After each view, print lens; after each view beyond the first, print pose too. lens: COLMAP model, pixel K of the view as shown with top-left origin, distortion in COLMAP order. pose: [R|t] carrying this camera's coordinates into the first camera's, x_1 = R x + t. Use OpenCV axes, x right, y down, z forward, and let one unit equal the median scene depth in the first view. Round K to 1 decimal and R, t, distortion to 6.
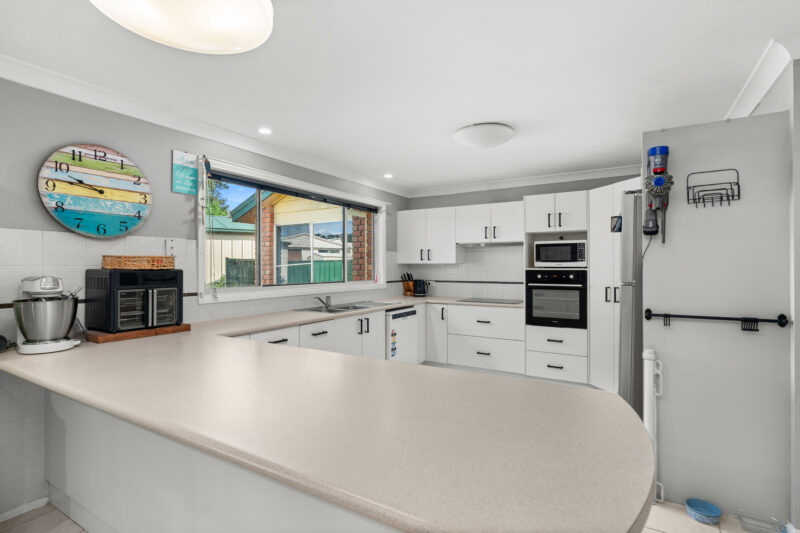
lens RADIAL K [[392.2, 0, 400.8], [0, 392.2, 266.8], [0, 0, 1]] dist [-0.000637, -0.000012]
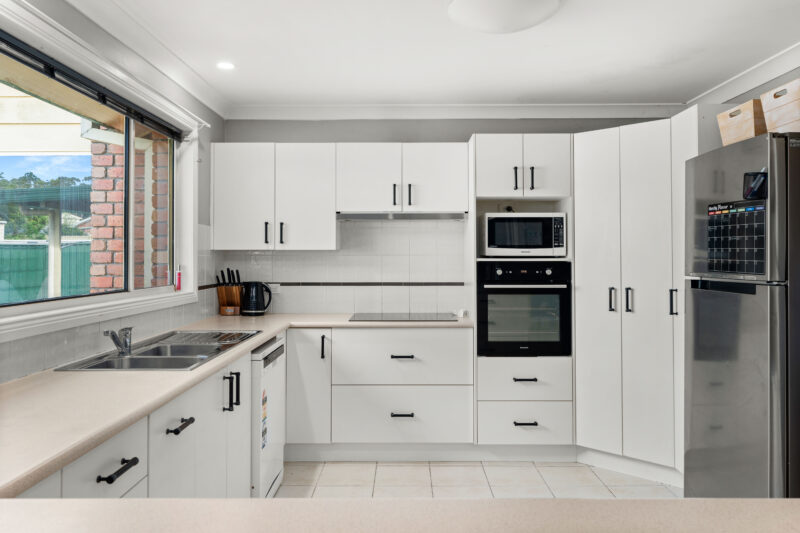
lens RADIAL K [[635.6, 0, 394.7], [0, 635.6, 241.8], [0, 0, 1]] dist [0.017717, 0.002639]
pose [[0.865190, 0.009986, 0.501344, -0.252968], [0.001306, 0.999753, -0.022169, -0.000246], [-0.501442, 0.019835, 0.864964, 0.244794]]
